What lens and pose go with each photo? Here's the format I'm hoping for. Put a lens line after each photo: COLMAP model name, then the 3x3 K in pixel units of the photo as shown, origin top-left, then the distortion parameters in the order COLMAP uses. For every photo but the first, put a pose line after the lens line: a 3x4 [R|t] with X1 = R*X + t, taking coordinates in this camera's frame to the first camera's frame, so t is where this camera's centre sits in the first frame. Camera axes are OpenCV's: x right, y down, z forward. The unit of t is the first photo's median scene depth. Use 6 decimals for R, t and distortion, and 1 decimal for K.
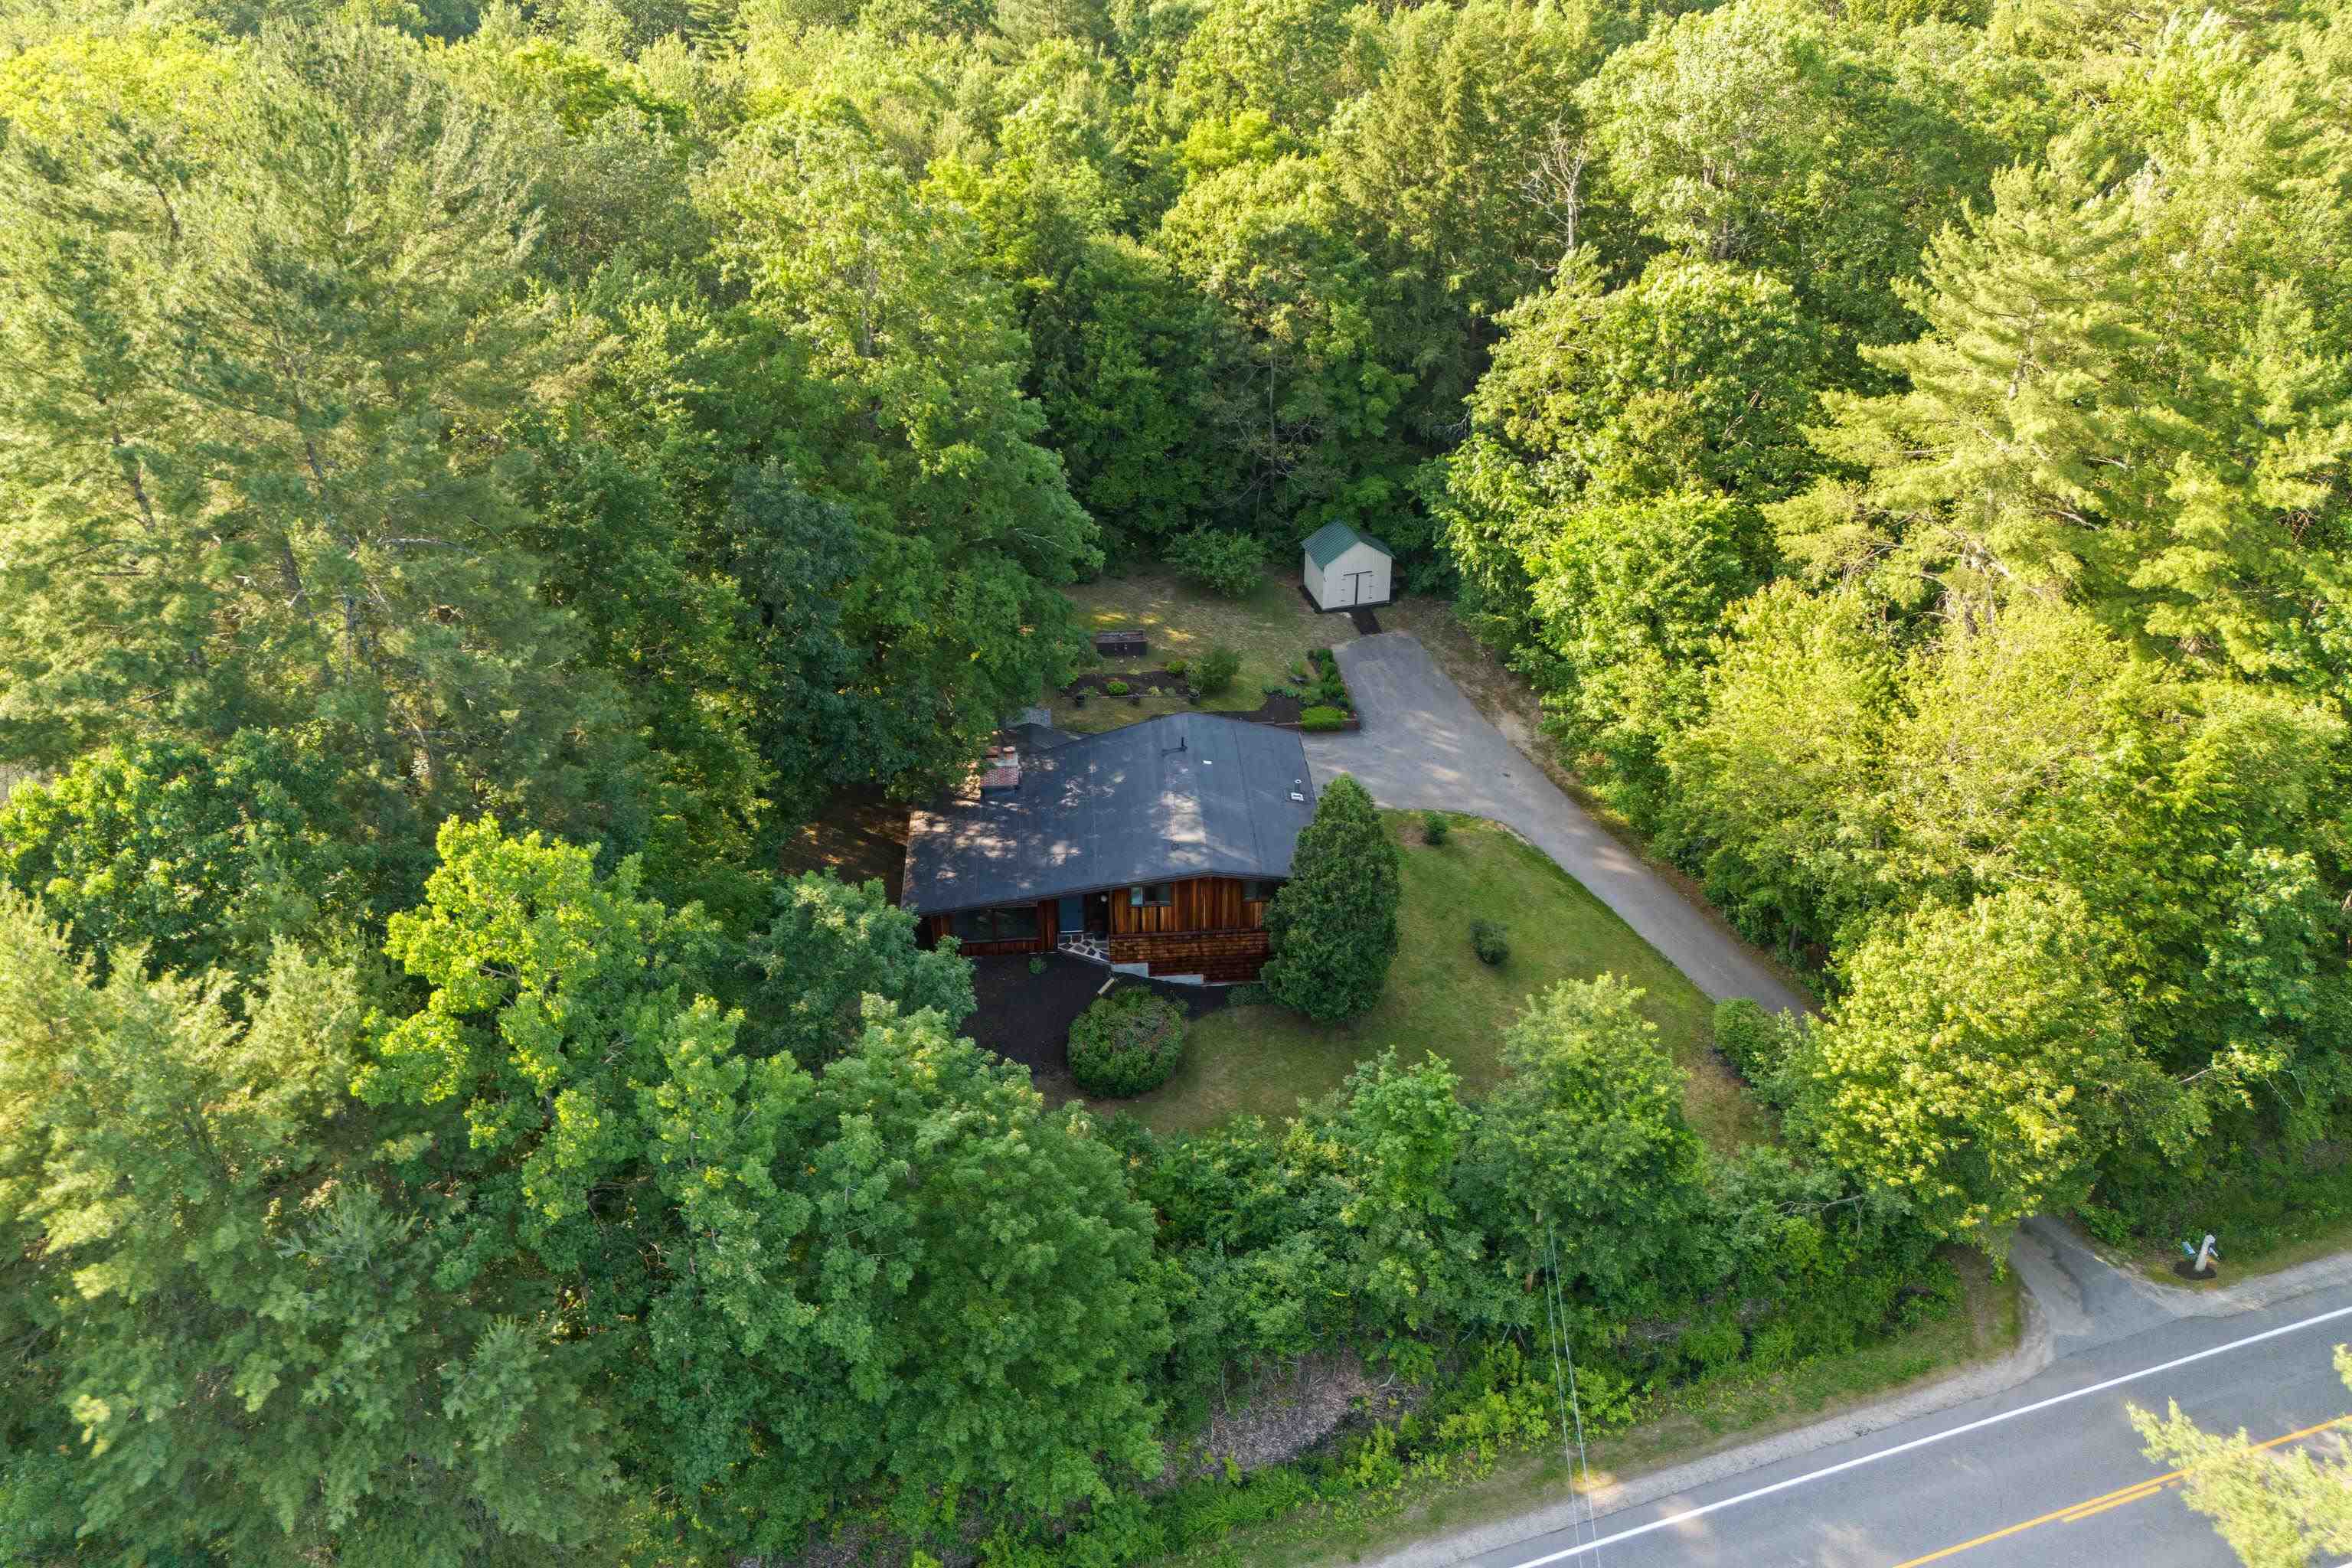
lens RADIAL K [[1785.4, 0, 1175.3], [0, 1785.4, 698.5], [0, 0, 1]] dist [0.067583, -0.077374]
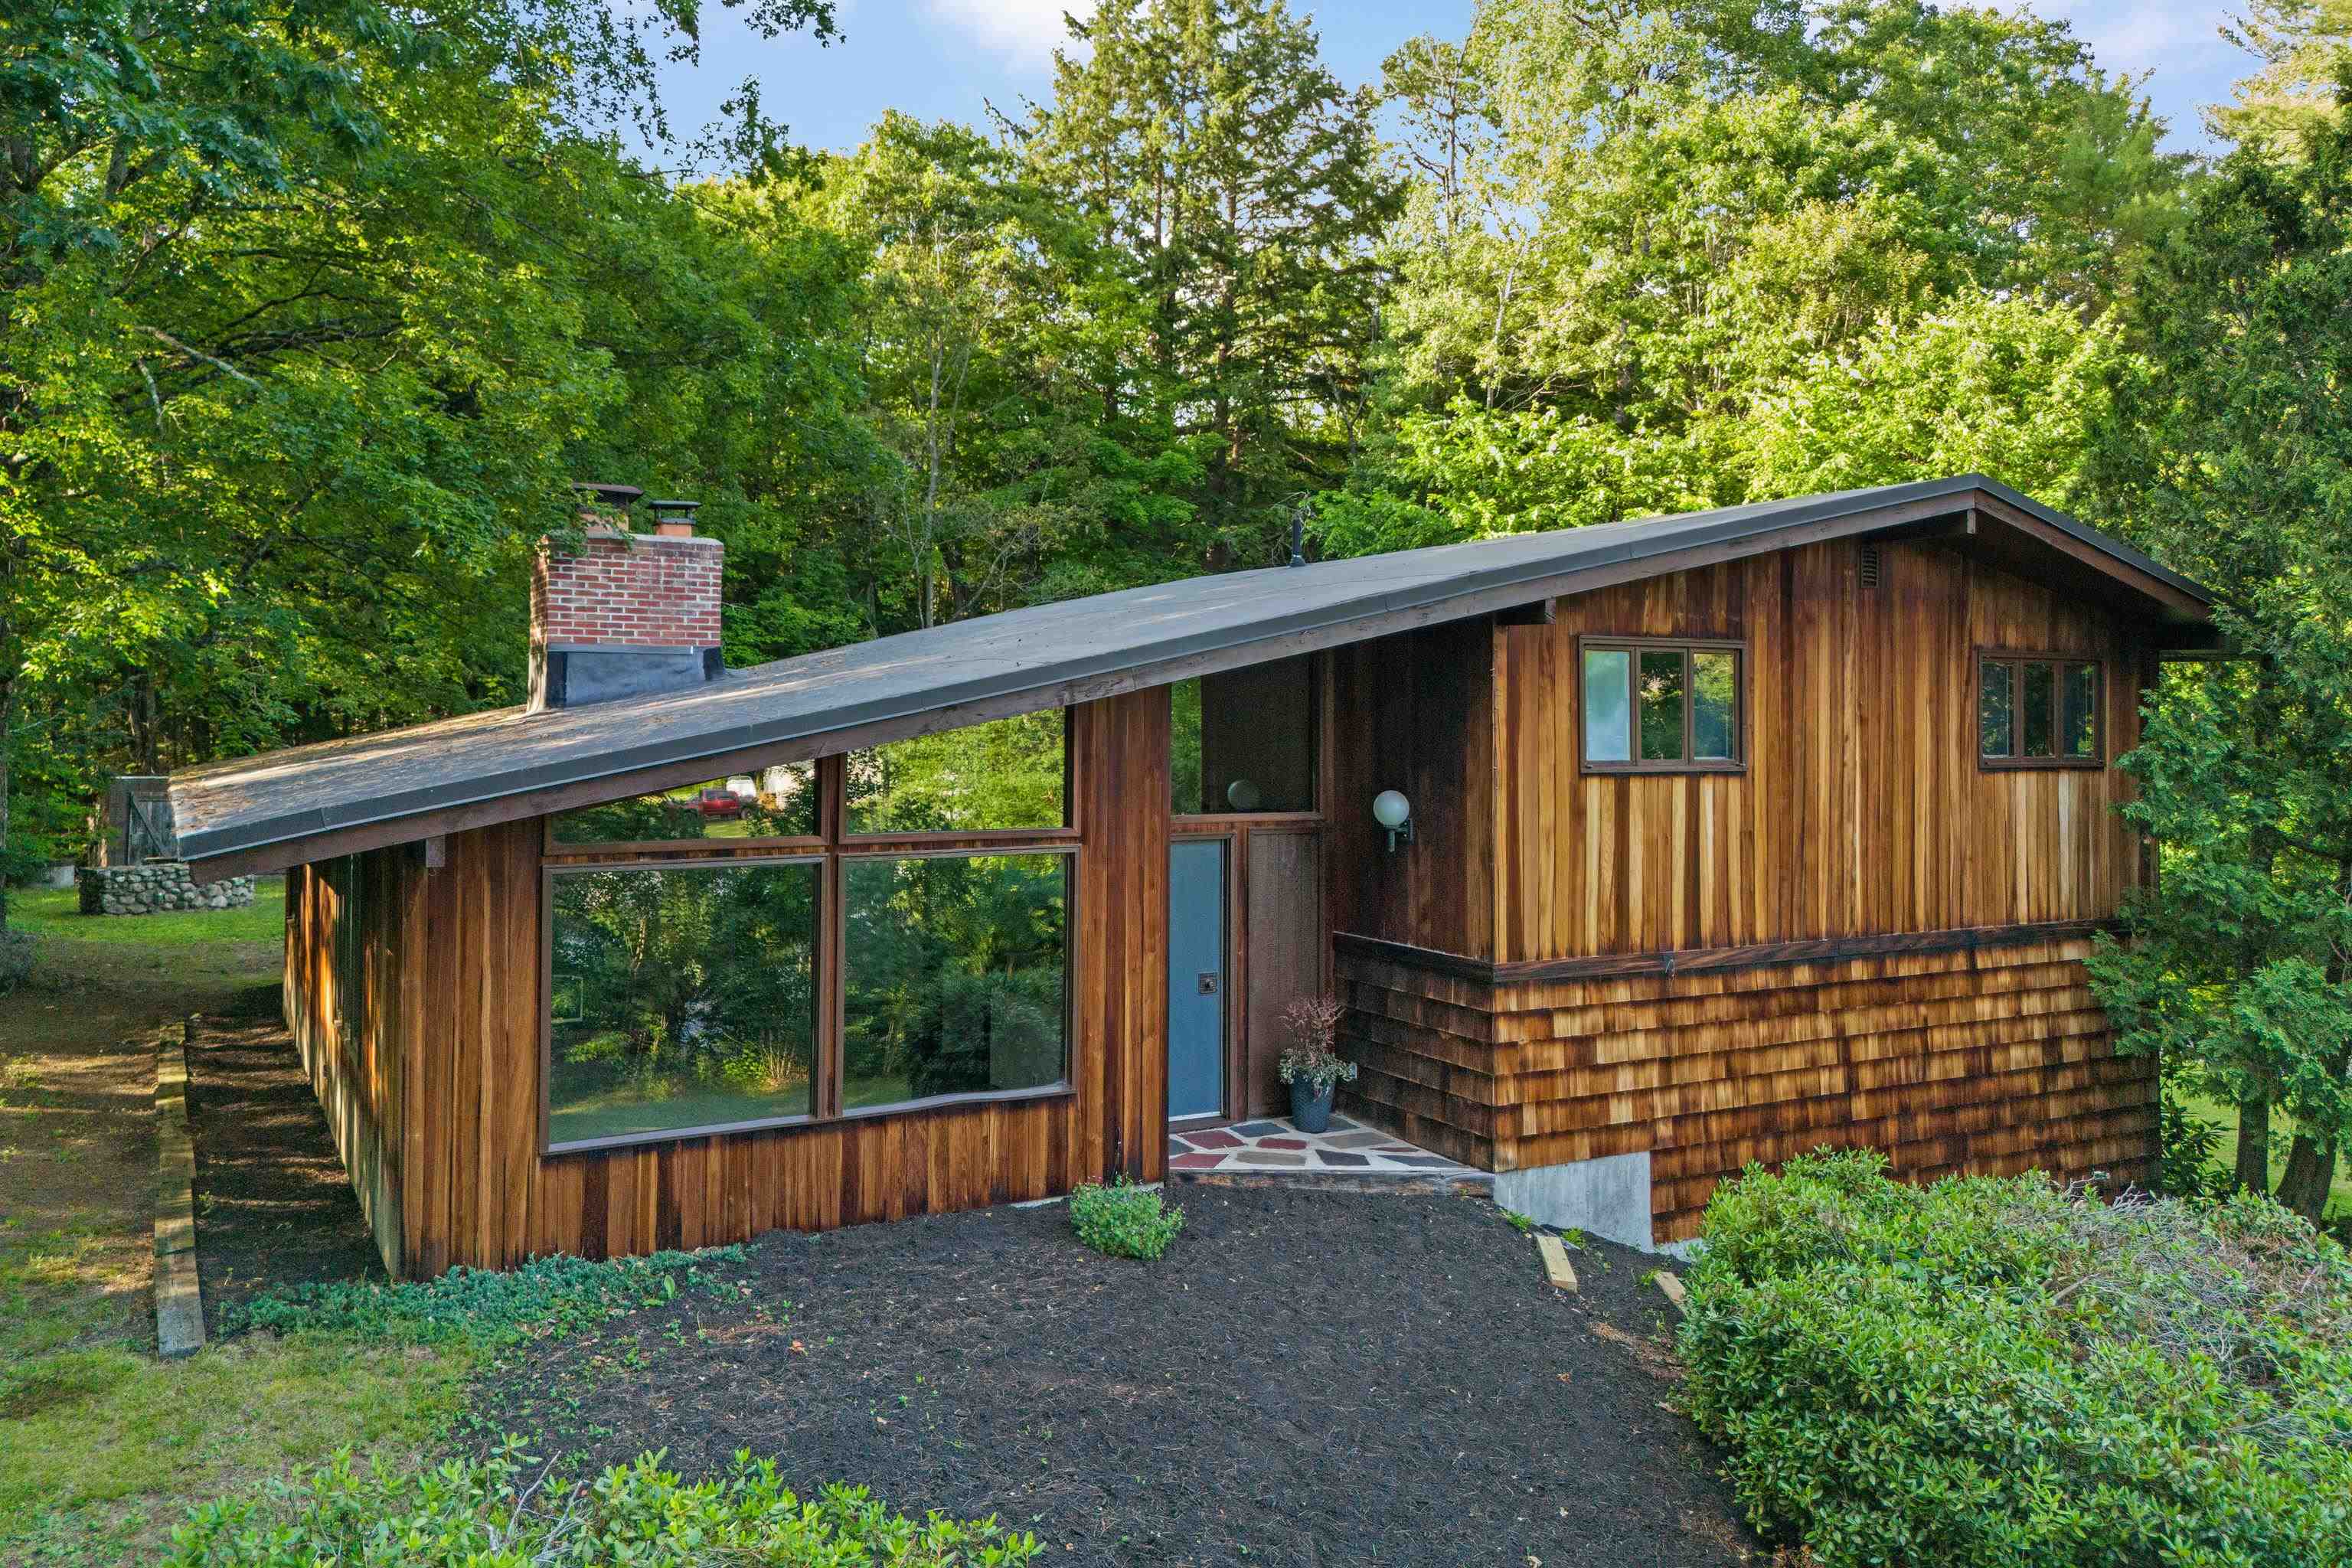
lens RADIAL K [[1777.9, 0, 1171.8], [0, 1777.9, 668.5], [0, 0, 1]] dist [0.102199, -0.174169]
pose [[0.902457, 0.020714, 0.430282, -0.140675], [0.217974, 0.839579, -0.497588, 0.184930], [-0.371563, 0.542842, 0.753169, 0.833097]]
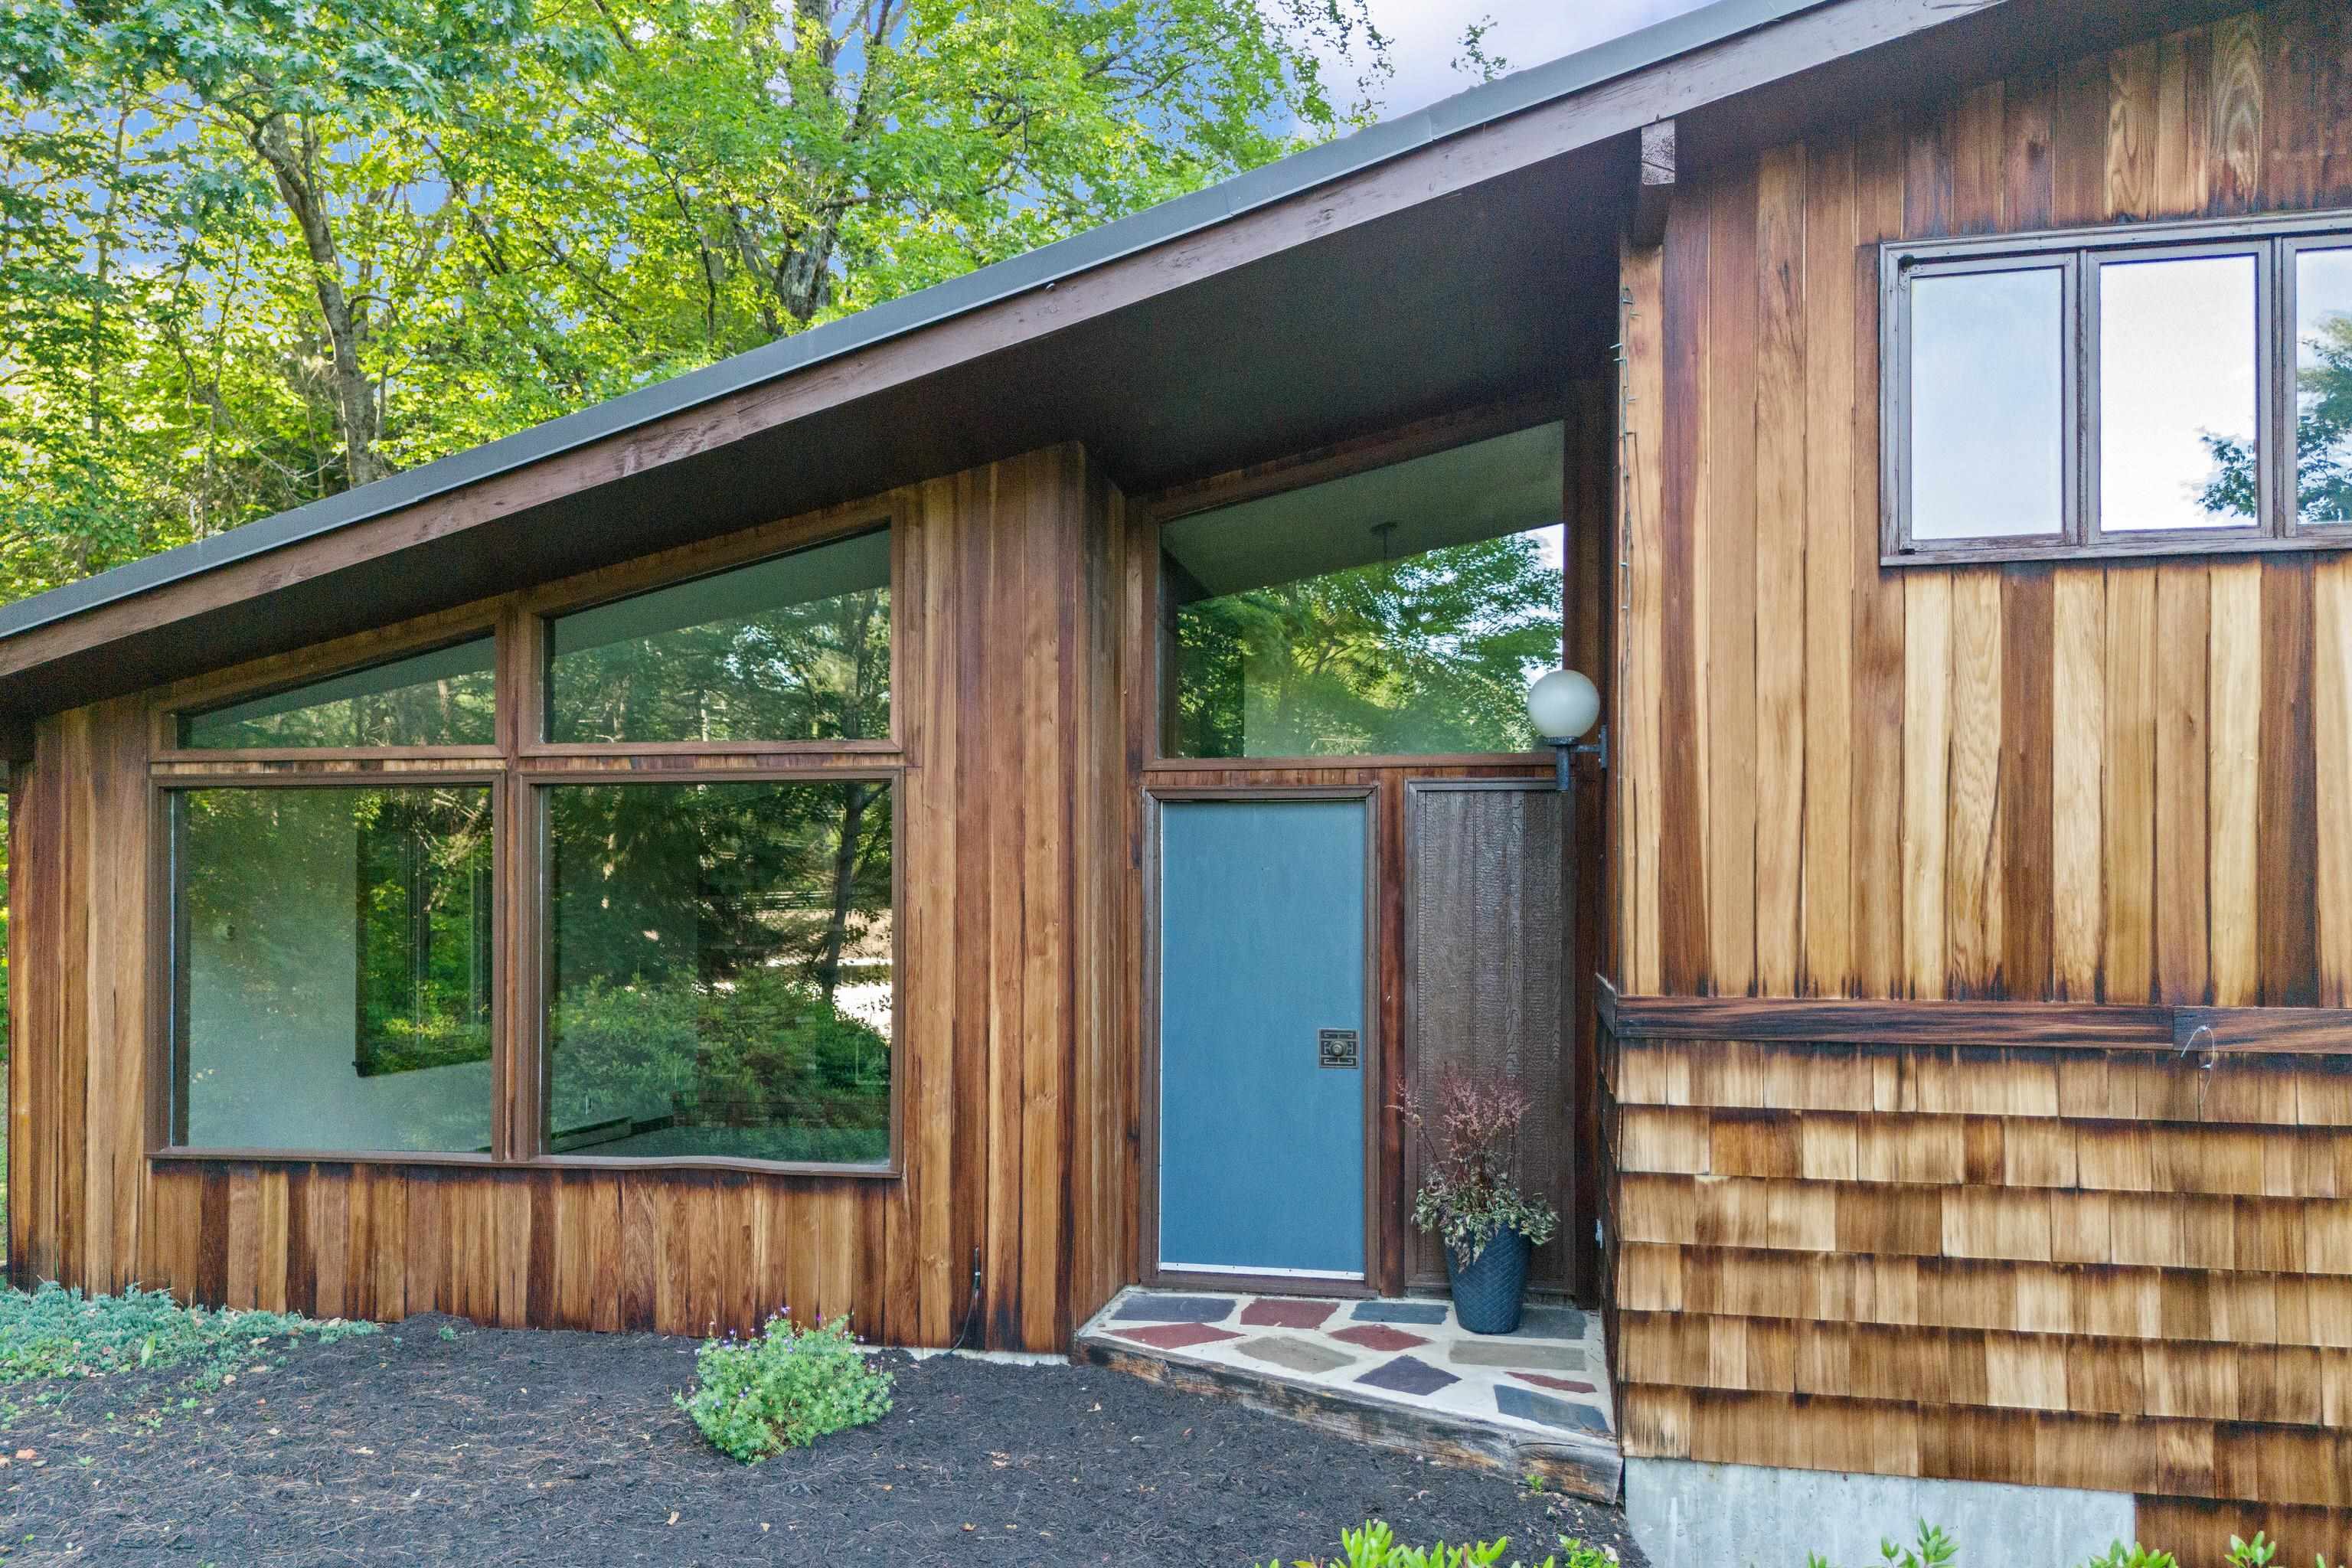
lens RADIAL K [[1776.5, 0, 1180.1], [0, 1776.5, 878.4], [0, 0, 1]] dist [0.070016, -0.070543]
pose [[0.964556, 0.002696, -0.263865, -0.033568], [-0.145236, 0.840289, -0.522322, 0.168648], [0.220315, 0.542132, 0.810897, 0.898123]]
